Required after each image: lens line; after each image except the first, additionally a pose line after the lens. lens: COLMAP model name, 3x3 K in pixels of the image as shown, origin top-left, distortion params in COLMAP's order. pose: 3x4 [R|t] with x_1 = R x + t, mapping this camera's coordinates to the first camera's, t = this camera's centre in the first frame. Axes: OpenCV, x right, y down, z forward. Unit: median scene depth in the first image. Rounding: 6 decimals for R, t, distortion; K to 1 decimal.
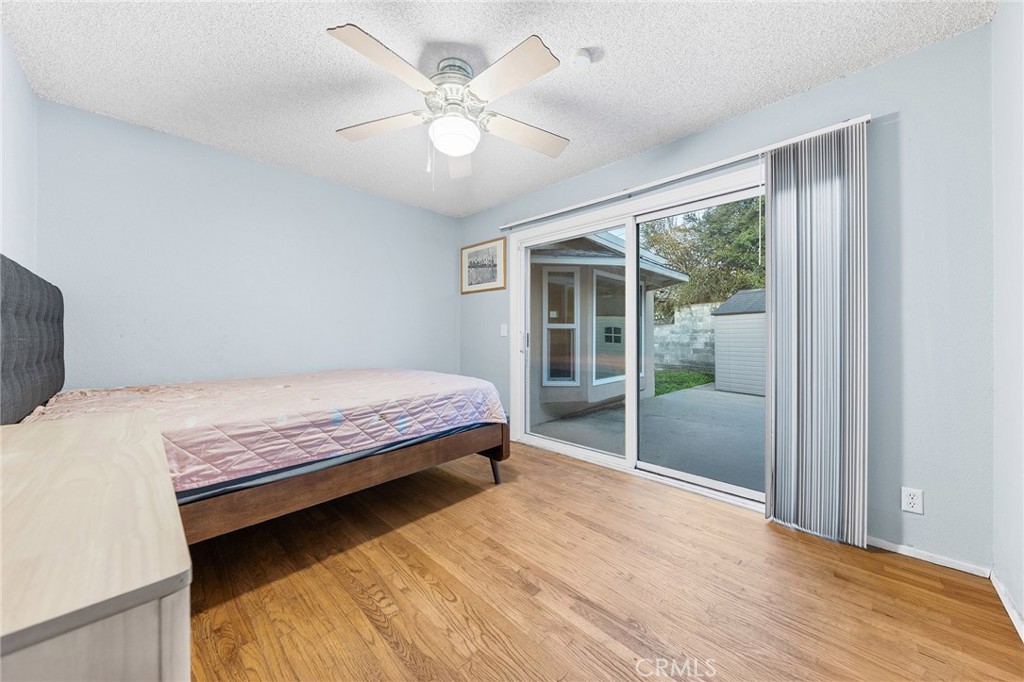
lens RADIAL K [[355.5, 0, 511.4], [0, 355.5, 336.3], [0, 0, 1]] dist [0.000866, -0.000045]
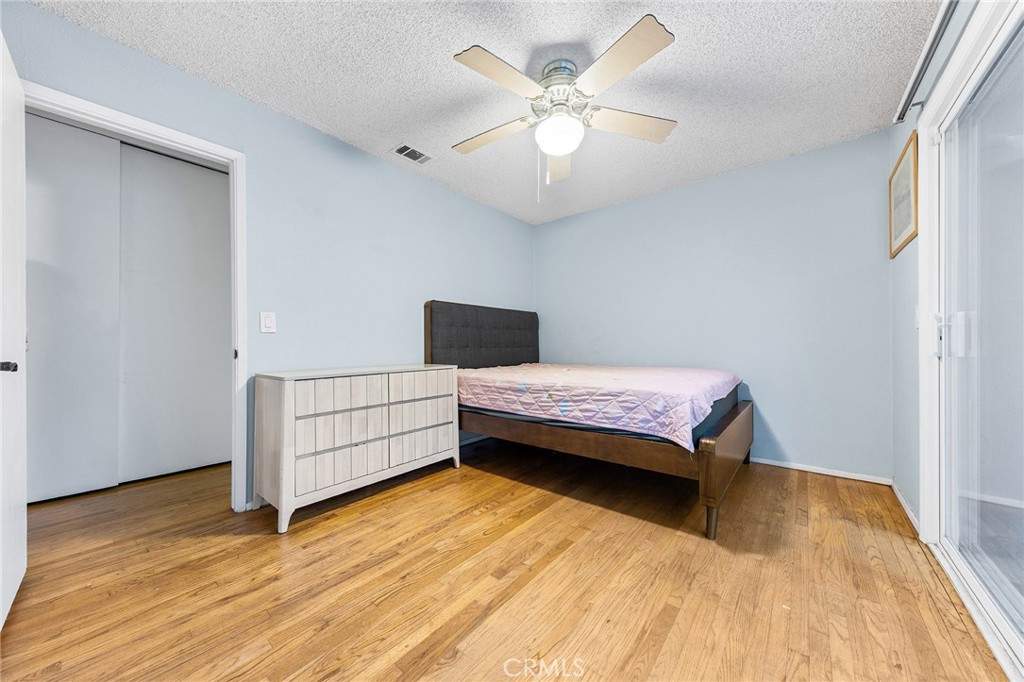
lens RADIAL K [[355.5, 0, 511.5], [0, 355.5, 344.7], [0, 0, 1]] dist [0.000866, -0.000045]
pose [[0.071135, 0.004902, -0.997455, 0.845326], [0.006722, 0.999963, 0.005394, 0.038532], [0.997444, -0.007089, 0.071099, 0.761180]]
